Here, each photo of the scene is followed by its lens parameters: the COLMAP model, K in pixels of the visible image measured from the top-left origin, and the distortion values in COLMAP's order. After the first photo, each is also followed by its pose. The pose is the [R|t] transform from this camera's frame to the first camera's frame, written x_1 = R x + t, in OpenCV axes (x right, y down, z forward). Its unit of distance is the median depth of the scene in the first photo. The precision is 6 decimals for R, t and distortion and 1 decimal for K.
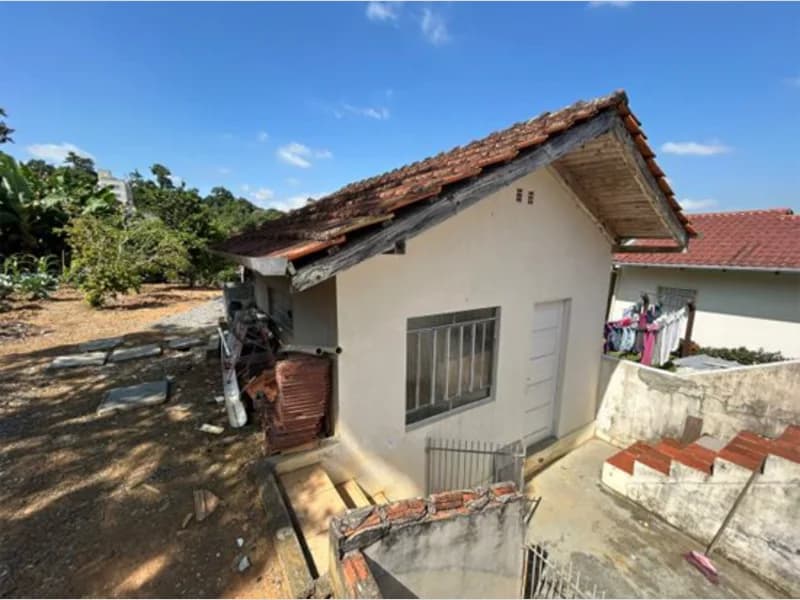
lens RADIAL K [[320.8, 0, 398.9], [0, 320.8, 304.2], [0, 0, 1]] dist [-0.000328, 0.000717]
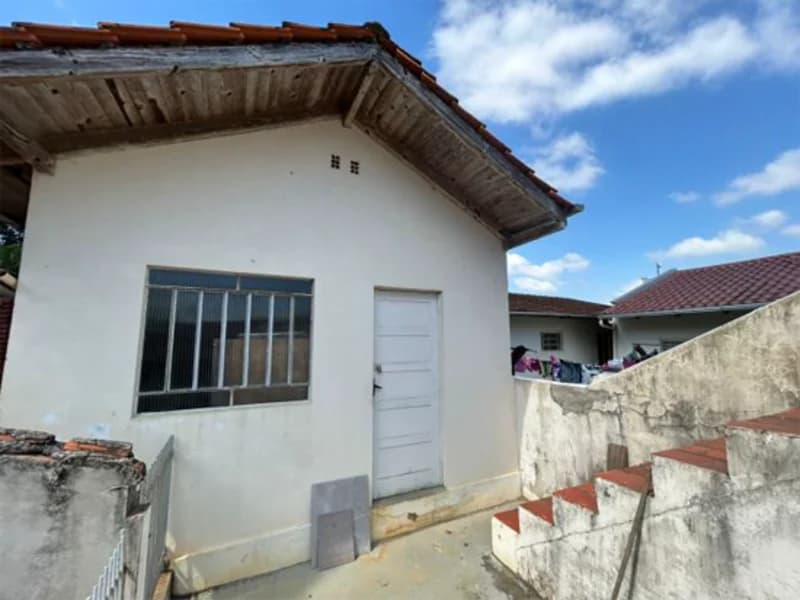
lens RADIAL K [[320.8, 0, 398.9], [0, 320.8, 304.2], [0, 0, 1]] dist [-0.000328, 0.000717]
pose [[0.994054, -0.023132, -0.106400, 0.578152], [-0.008650, 0.957309, -0.288938, 0.285907], [0.108541, 0.288140, 0.951417, 0.230713]]
